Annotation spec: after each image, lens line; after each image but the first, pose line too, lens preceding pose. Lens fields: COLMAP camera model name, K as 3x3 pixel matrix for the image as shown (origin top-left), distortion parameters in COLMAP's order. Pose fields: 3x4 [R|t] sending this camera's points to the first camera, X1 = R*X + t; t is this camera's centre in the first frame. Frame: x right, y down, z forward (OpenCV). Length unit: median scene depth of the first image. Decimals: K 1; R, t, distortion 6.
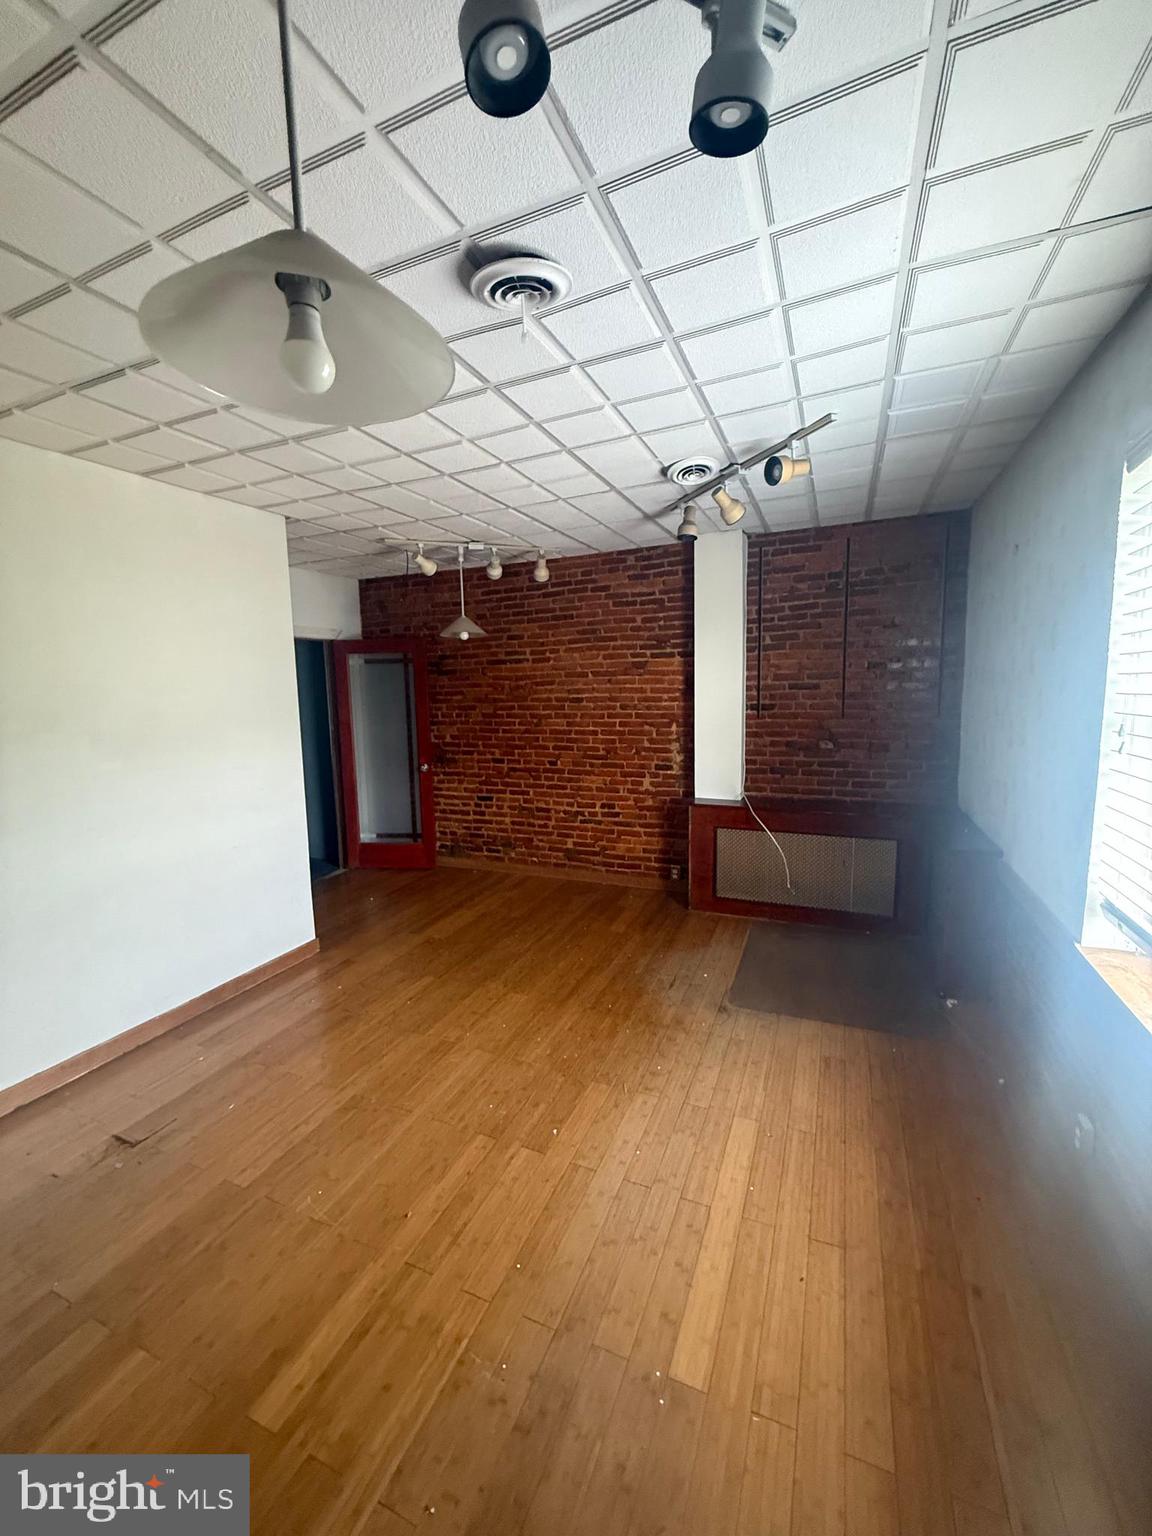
lens RADIAL K [[615.5, 0, 571.1], [0, 615.5, 765.8], [0, 0, 1]] dist [0.002658, 0.000177]
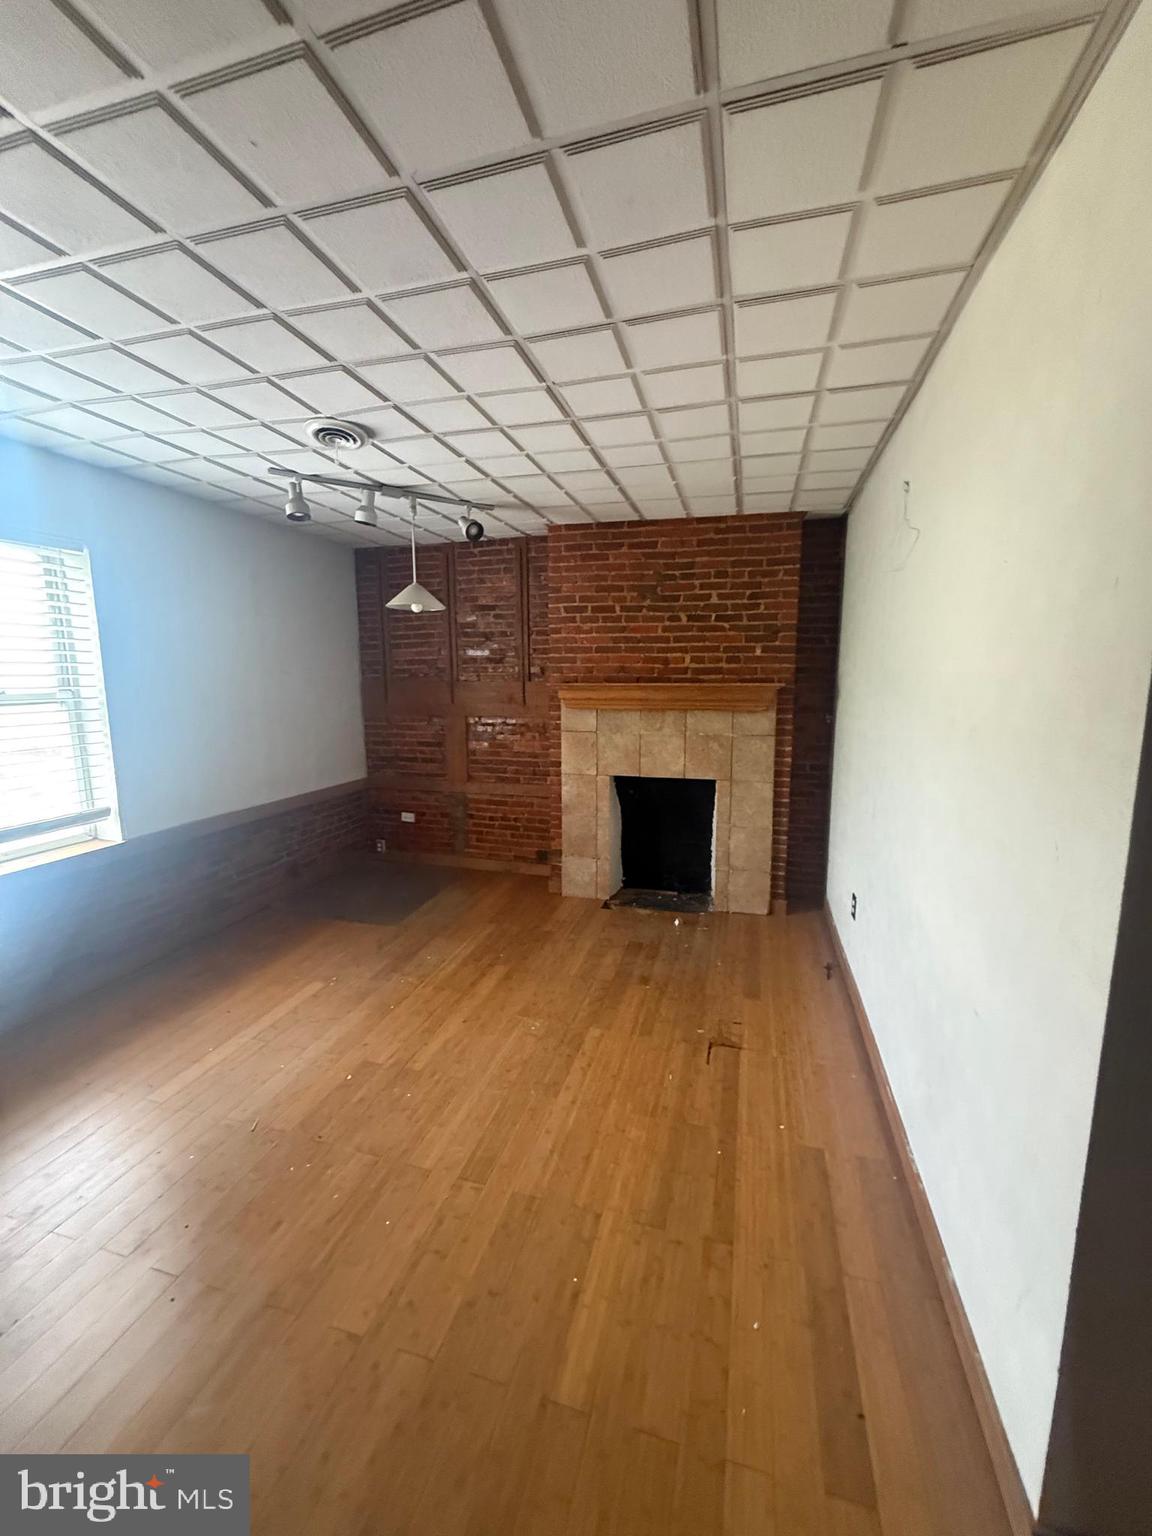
lens RADIAL K [[615.5, 0, 569.5], [0, 615.5, 766.9], [0, 0, 1]] dist [0.002658, 0.000177]
pose [[-0.991545, 0.046394, -0.121186, -0.277168], [0.011769, 0.962207, 0.272066, -0.210605], [0.129228, 0.268339, -0.954617, 1.752125]]
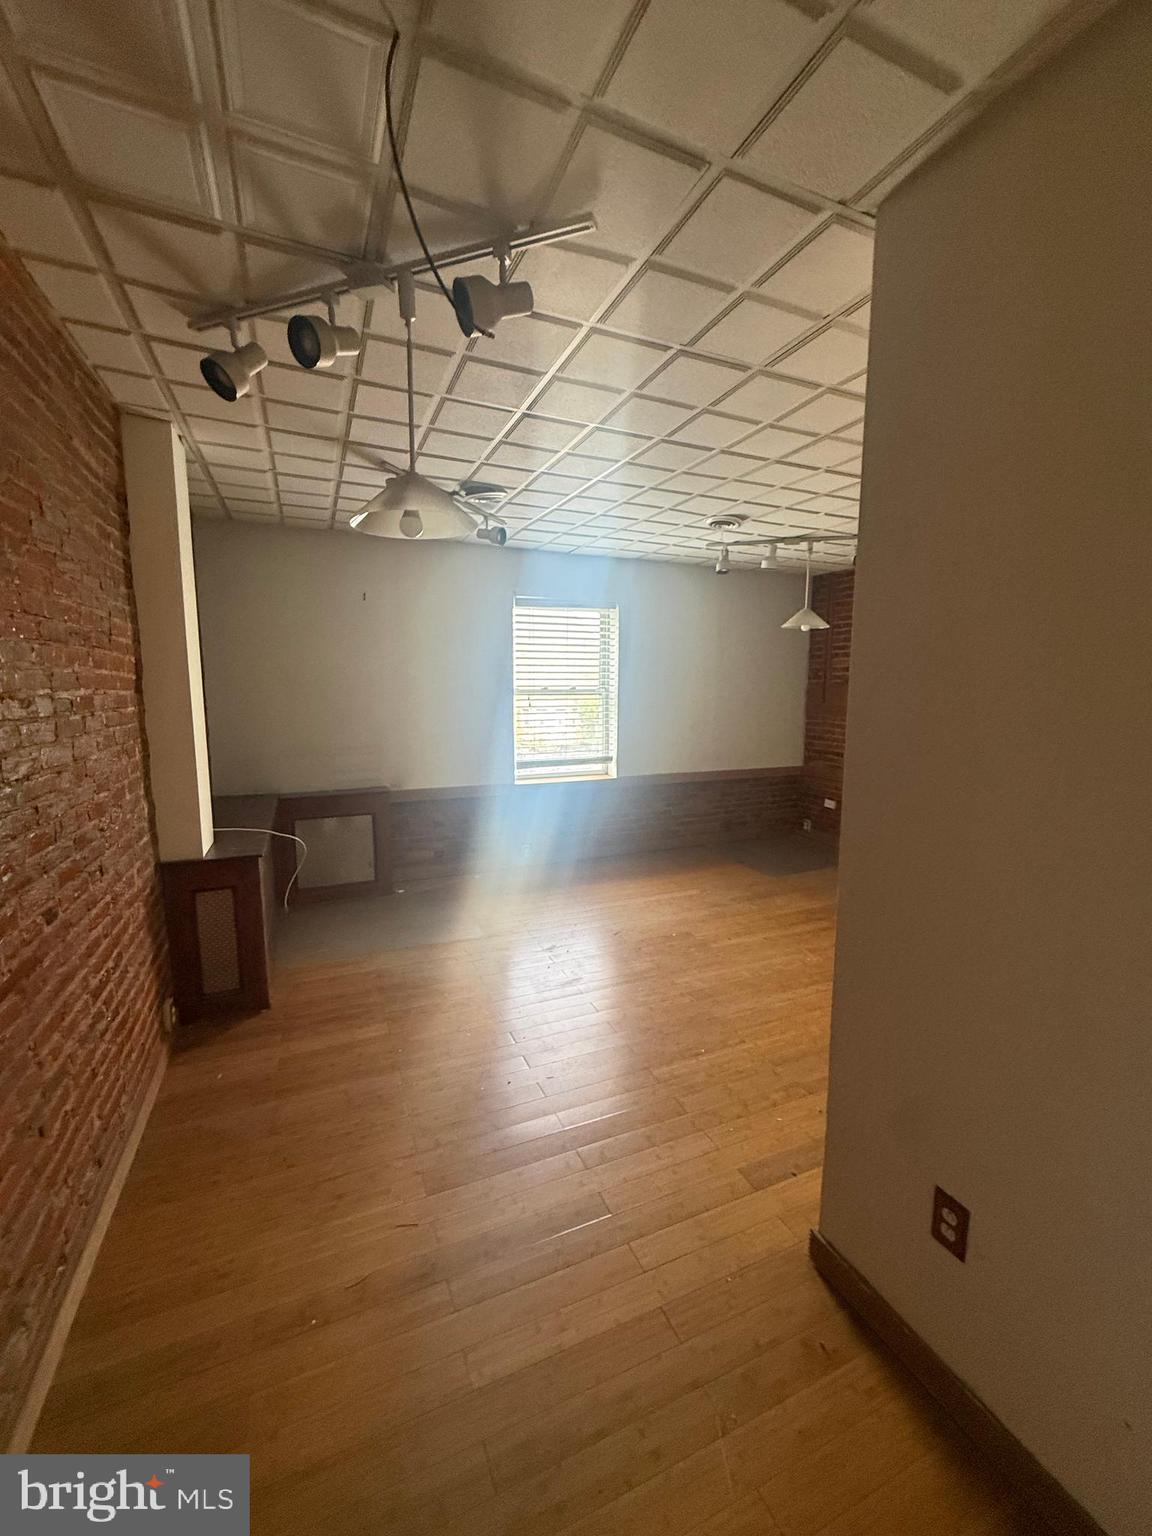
lens RADIAL K [[615.5, 0, 572.2], [0, 615.5, 767.2], [0, 0, 1]] dist [0.002658, 0.000177]
pose [[-0.731247, -0.075039, 0.677973, -0.856693], [0.098337, 0.971950, 0.213641, -0.235512], [-0.674987, 0.222894, -0.703357, 2.067616]]
